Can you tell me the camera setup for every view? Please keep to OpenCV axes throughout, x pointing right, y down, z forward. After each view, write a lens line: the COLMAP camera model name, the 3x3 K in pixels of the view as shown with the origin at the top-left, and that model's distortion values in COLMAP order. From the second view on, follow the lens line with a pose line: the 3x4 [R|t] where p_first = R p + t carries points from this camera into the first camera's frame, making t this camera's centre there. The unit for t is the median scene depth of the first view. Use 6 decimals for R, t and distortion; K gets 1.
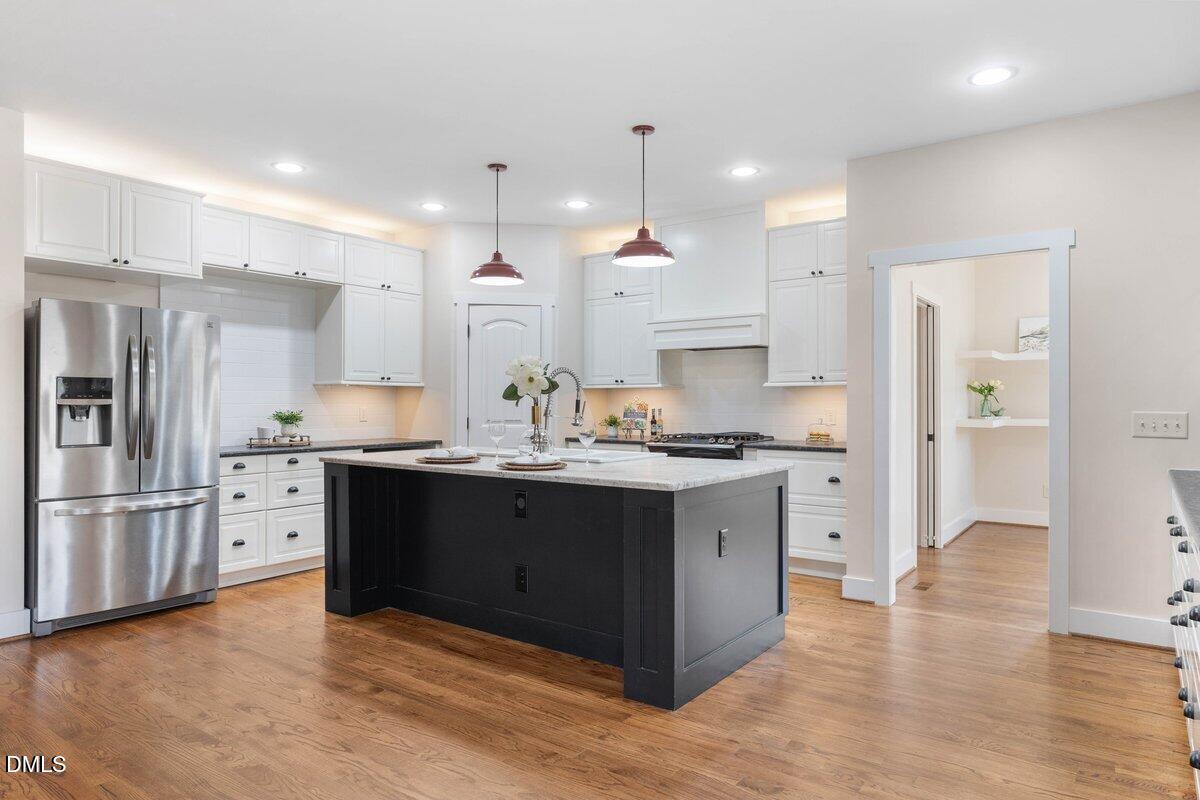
lens RADIAL K [[728.5, 0, 599.8], [0, 728.5, 401.1], [0, 0, 1]] dist [-0.001702, -0.000803]
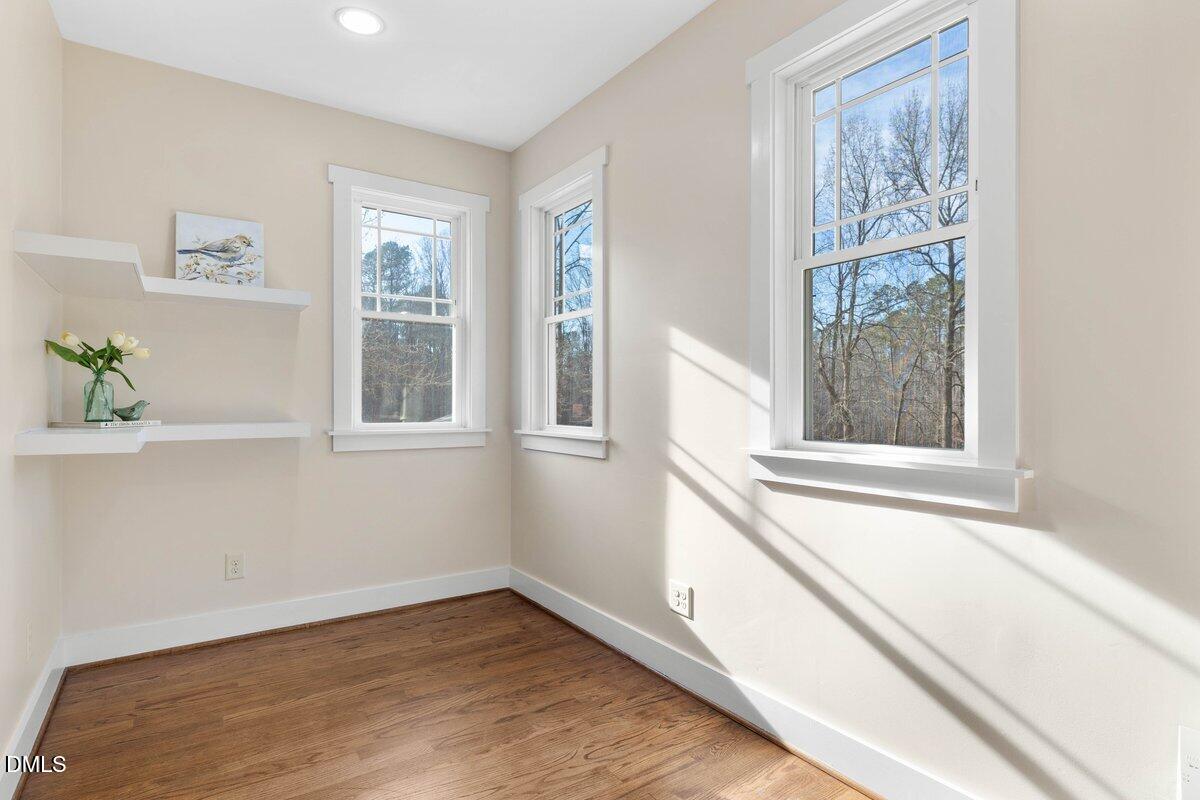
lens RADIAL K [[599.6, 0, 599.7], [0, 599.6, 399.8], [0, 0, 1]] dist [-0.000547, -0.000581]
pose [[0.315511, -0.001568, 0.948921, 0.298378], [-0.001220, 0.999997, 0.002058, 0.007581], [-0.948921, -0.001807, 0.315508, 0.625336]]
